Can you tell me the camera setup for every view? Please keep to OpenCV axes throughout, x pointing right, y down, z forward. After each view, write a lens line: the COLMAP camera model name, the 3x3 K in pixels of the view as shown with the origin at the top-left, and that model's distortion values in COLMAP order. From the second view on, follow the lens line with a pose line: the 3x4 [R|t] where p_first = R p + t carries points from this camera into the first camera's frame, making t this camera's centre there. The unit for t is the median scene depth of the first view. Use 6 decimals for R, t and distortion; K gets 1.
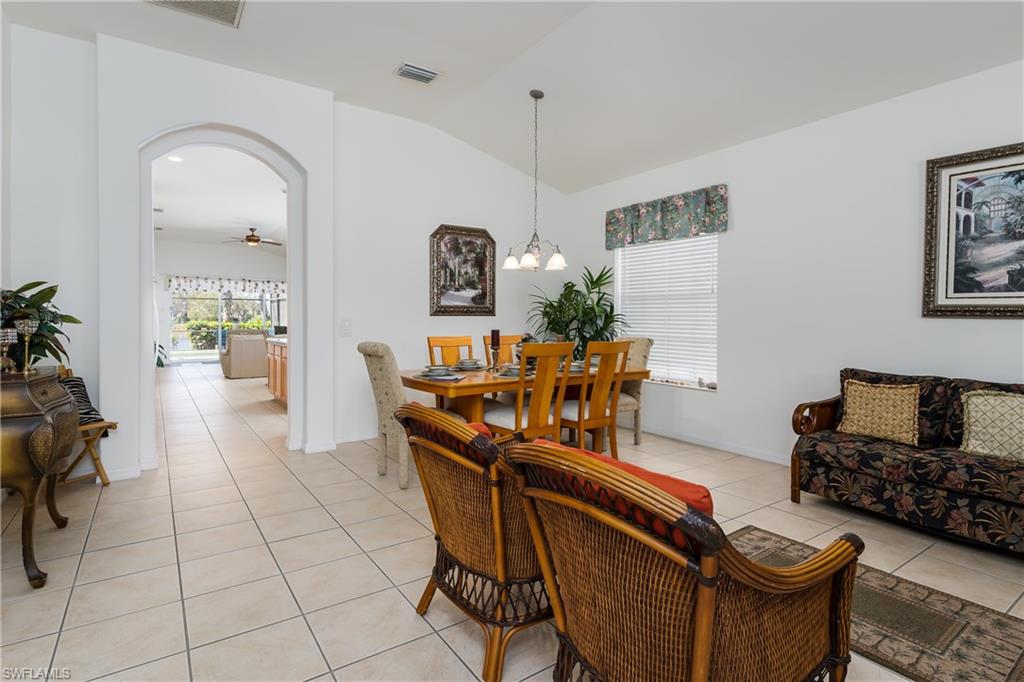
lens RADIAL K [[512.2, 0, 510.3], [0, 512.2, 336.0], [0, 0, 1]] dist [0.002511, -0.000723]
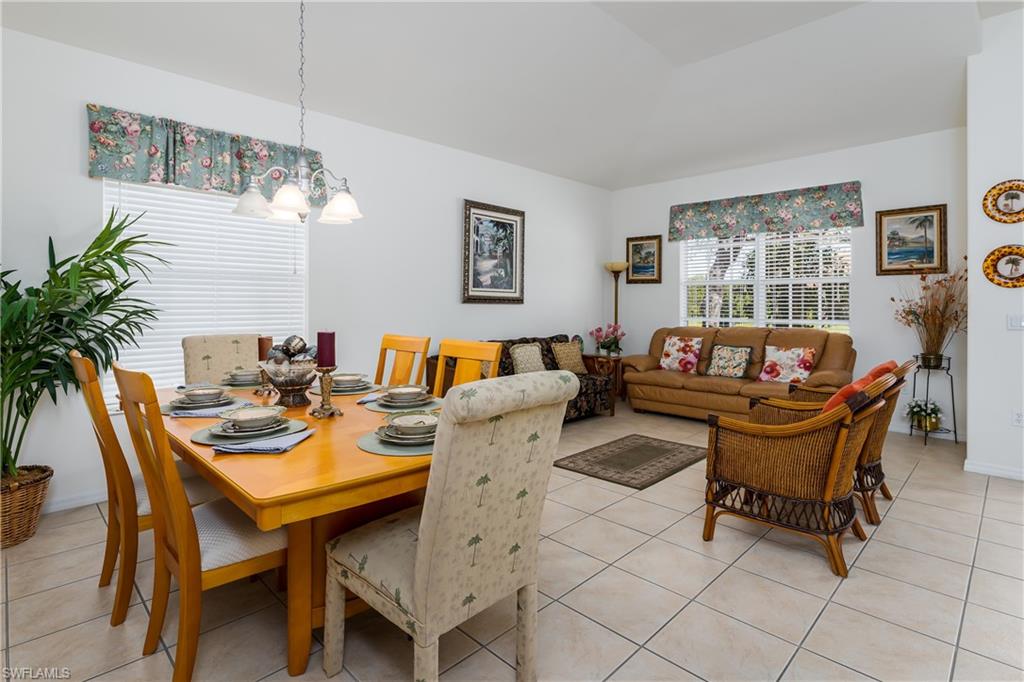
lens RADIAL K [[512.2, 0, 509.4], [0, 512.2, 298.9], [0, 0, 1]] dist [0.002511, -0.000723]
pose [[-0.175064, 0.000984, 0.984557, -0.705738], [0.031984, 0.999477, 0.004688, -0.053961], [-0.984037, 0.032311, -0.175004, 1.172751]]
